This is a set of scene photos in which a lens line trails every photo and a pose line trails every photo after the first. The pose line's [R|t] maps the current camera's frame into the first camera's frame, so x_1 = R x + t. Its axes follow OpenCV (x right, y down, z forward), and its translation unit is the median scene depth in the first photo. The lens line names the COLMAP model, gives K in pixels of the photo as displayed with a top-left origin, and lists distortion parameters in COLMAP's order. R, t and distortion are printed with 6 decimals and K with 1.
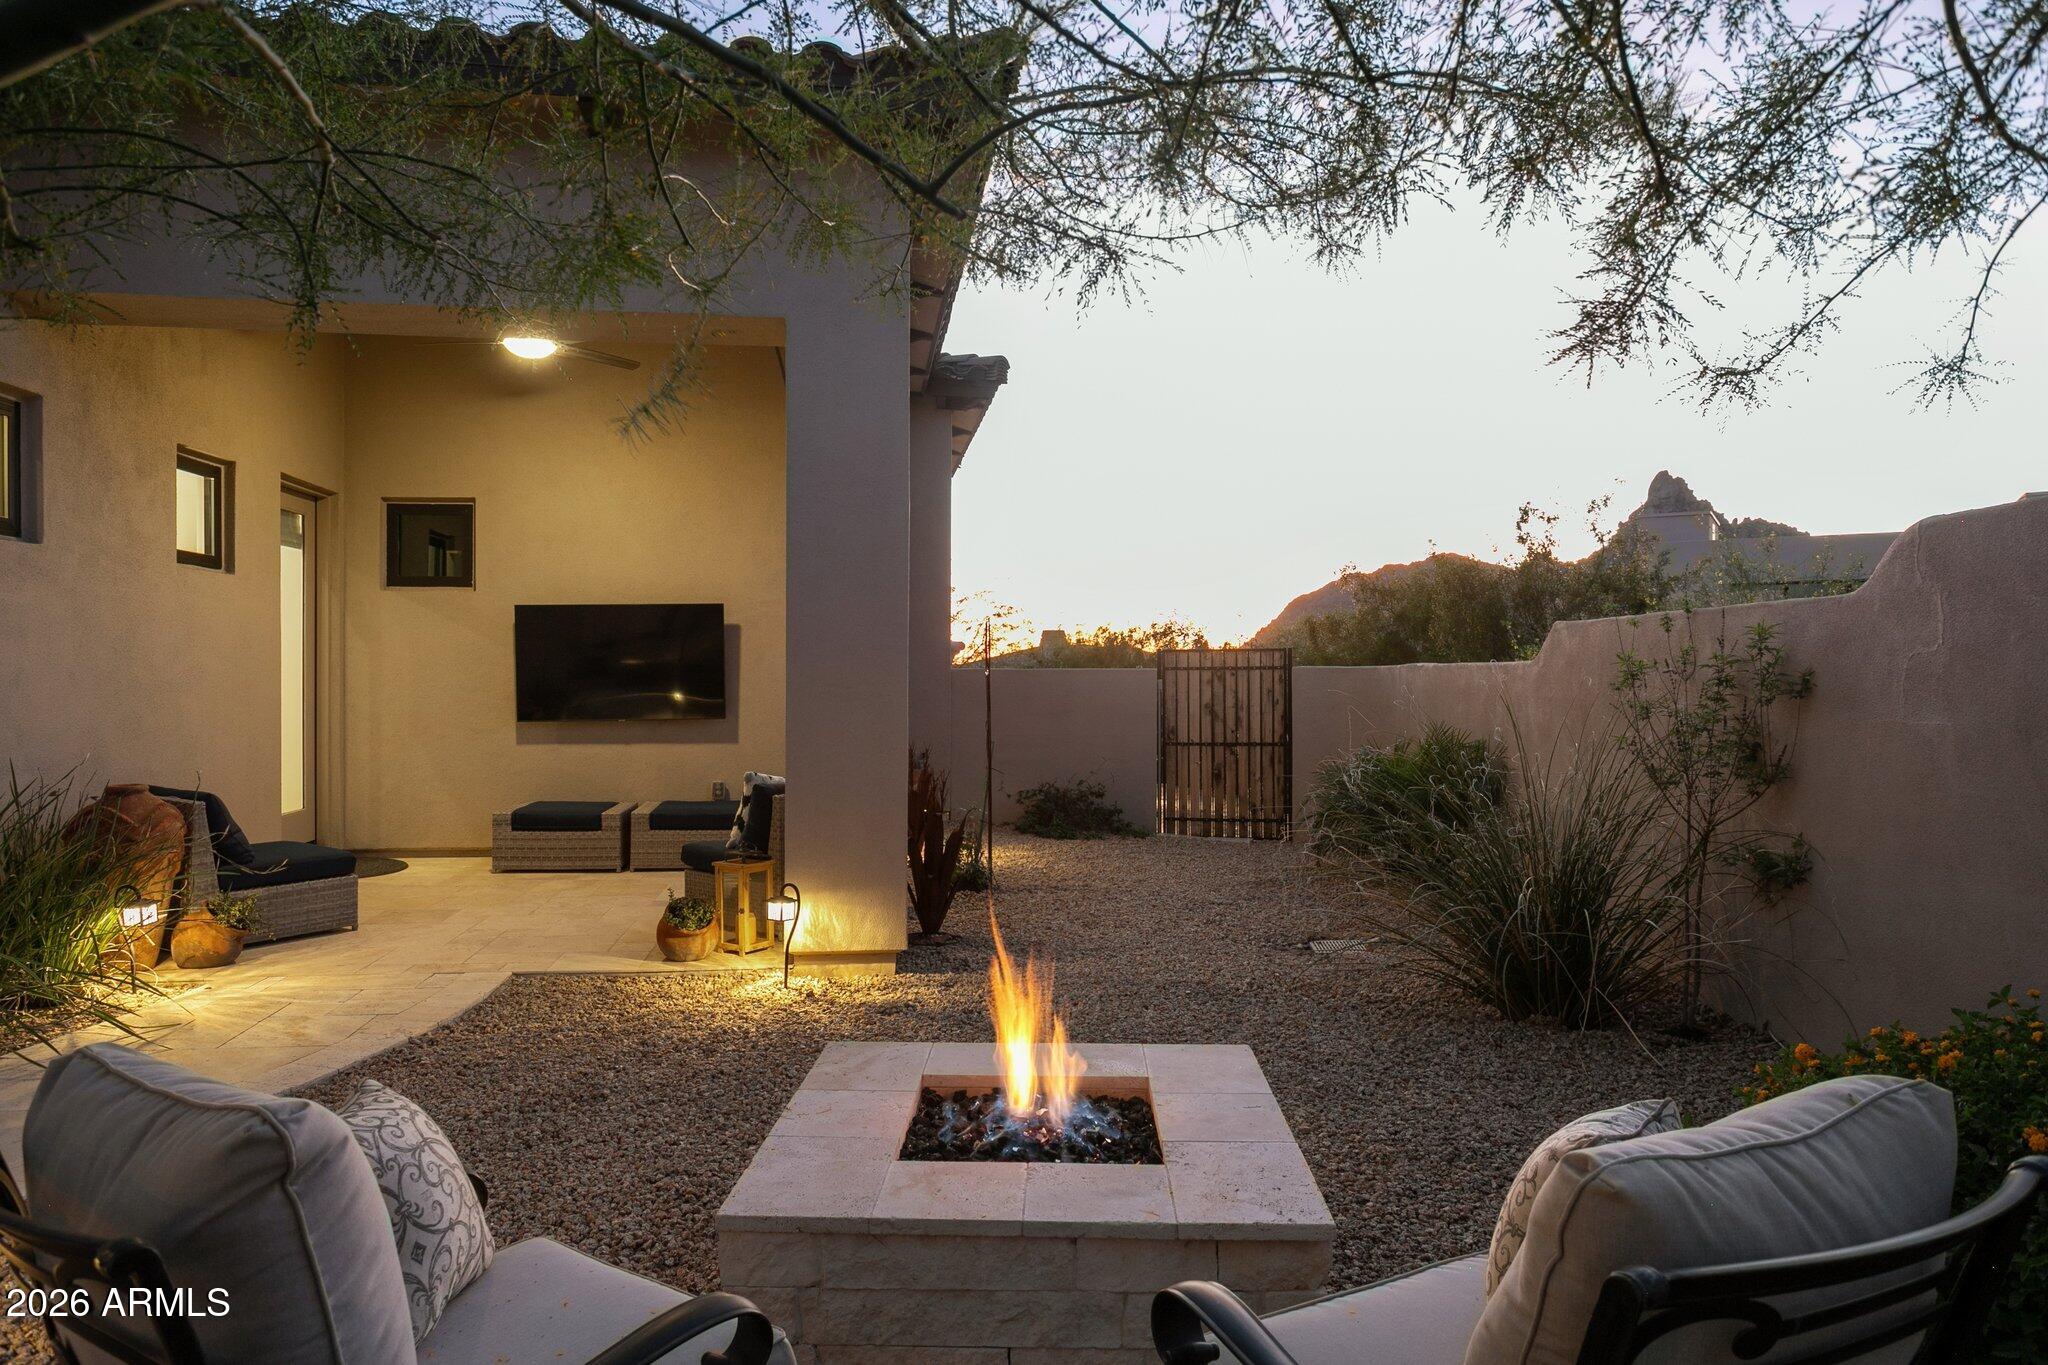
lens RADIAL K [[1443.1, 0, 1025.5], [0, 1443.1, 688.1], [0, 0, 1]] dist [-0.004931, -0.000265]
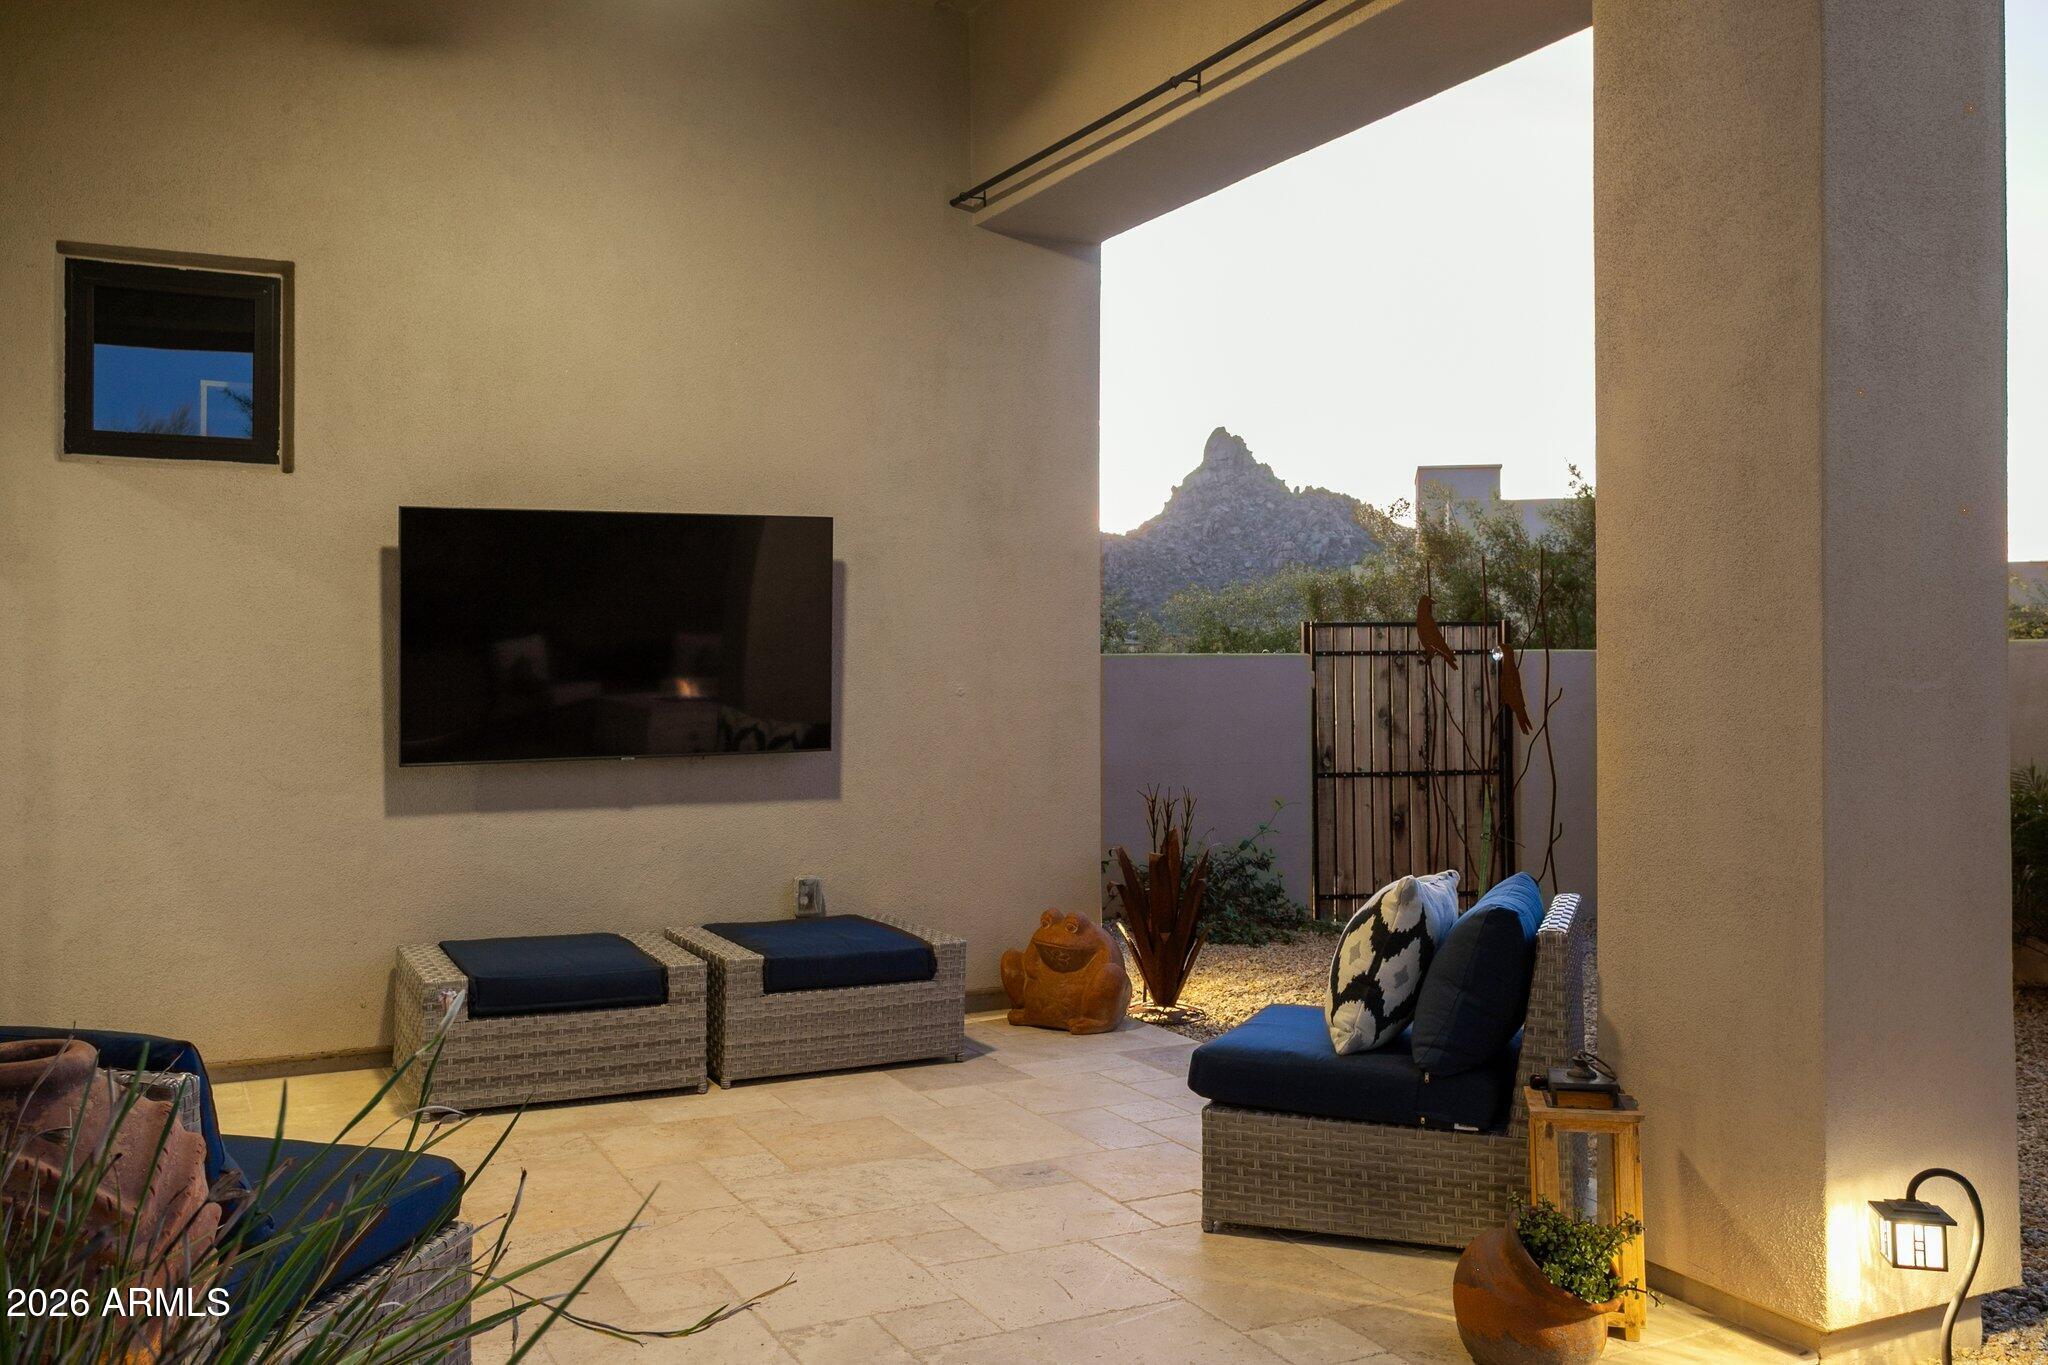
lens RADIAL K [[1806.6, 0, 1023.4], [0, 1806.6, 669.7], [0, 0, 1]] dist [0.011467, 0.000254]
pose [[0.930860, -0.002918, 0.365365, -0.369722], [0.006451, 0.999943, -0.008450, -0.001019], [-0.365320, 0.010223, 0.930826, 0.396415]]
